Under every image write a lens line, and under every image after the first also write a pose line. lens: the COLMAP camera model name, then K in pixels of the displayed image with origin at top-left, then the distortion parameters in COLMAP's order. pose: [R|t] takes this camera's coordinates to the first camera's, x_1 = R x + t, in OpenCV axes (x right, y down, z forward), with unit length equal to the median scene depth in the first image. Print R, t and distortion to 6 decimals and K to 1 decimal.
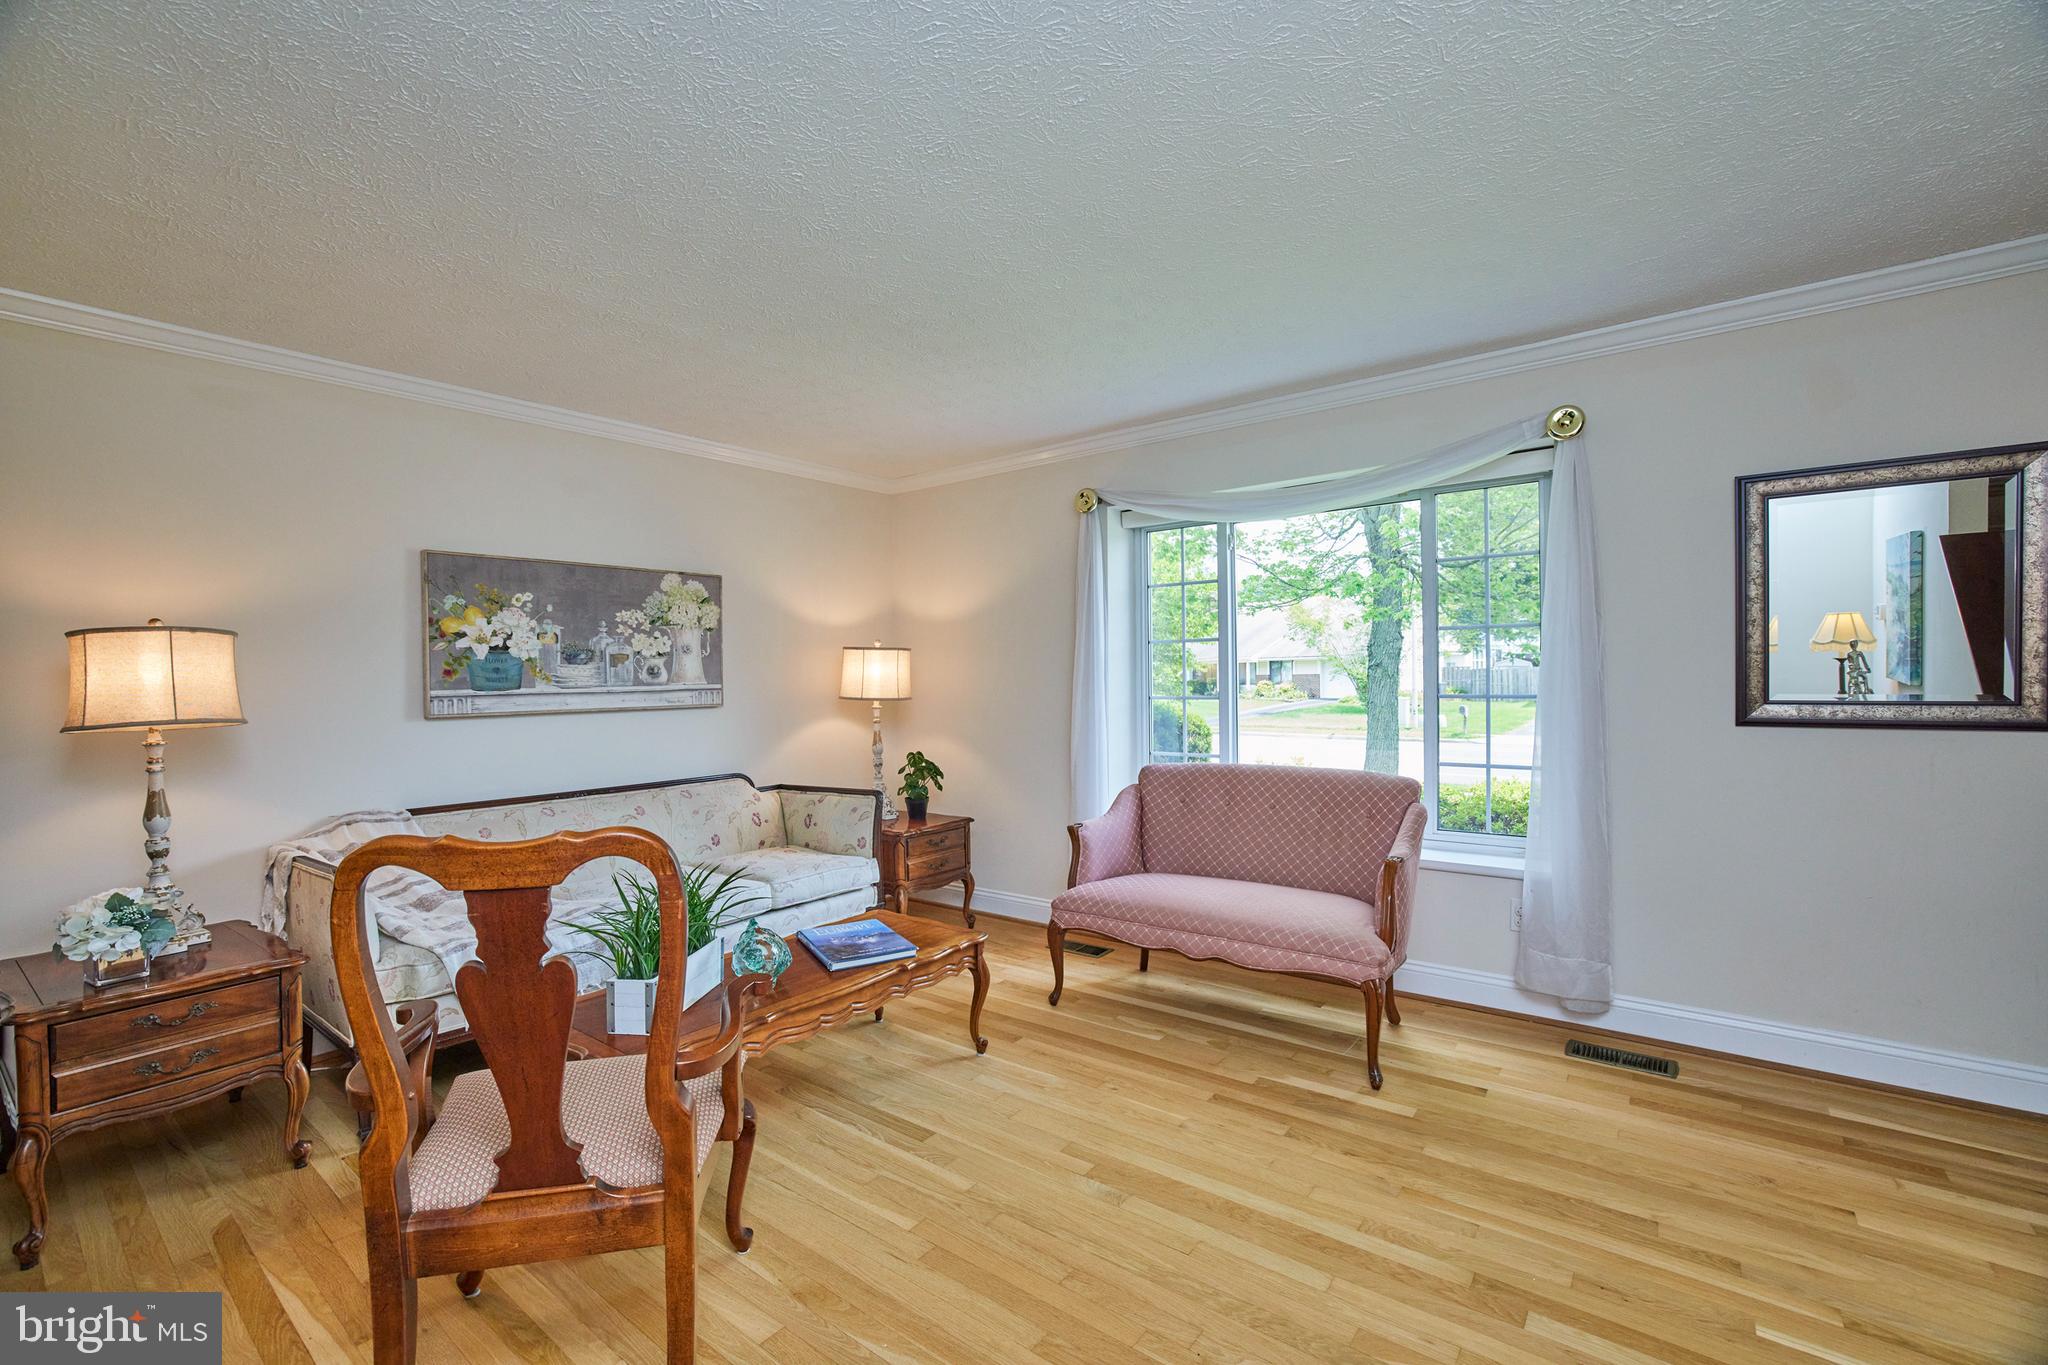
lens RADIAL K [[873.6, 0, 1016.8], [0, 873.6, 684.6], [0, 0, 1]] dist [-0.061584, 0.030805]
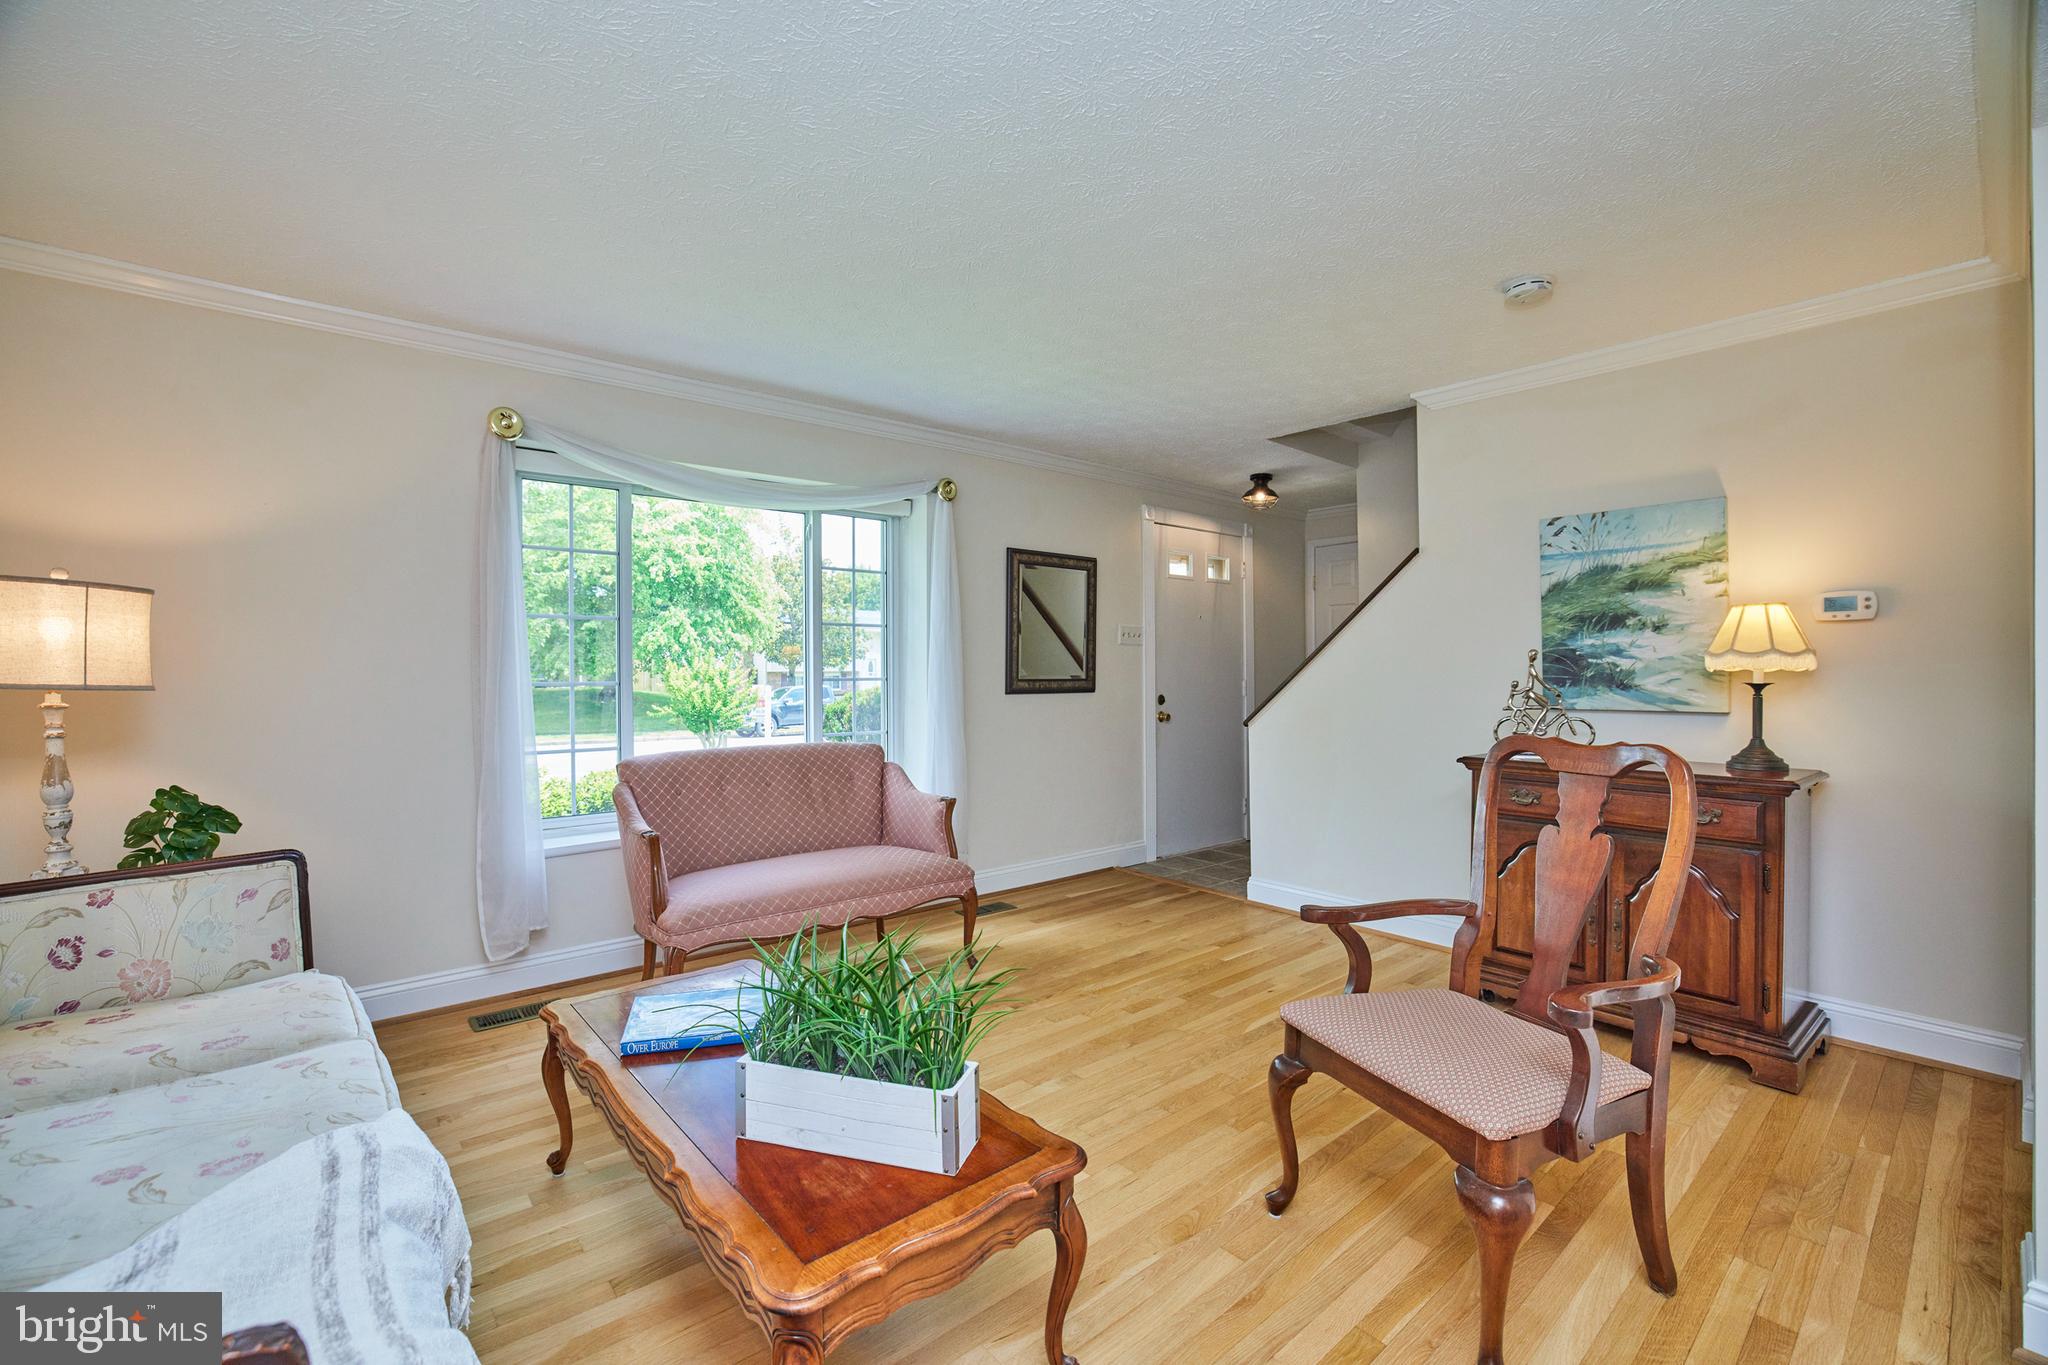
lens RADIAL K [[873.6, 0, 1016.8], [0, 873.6, 684.6], [0, 0, 1]] dist [-0.061584, 0.030805]
pose [[0.205250, -0.001523, 0.978708, -0.786224], [0.005367, 0.999986, 0.000431, 0.025776], [-0.978695, 0.005164, 0.205256, 0.582677]]
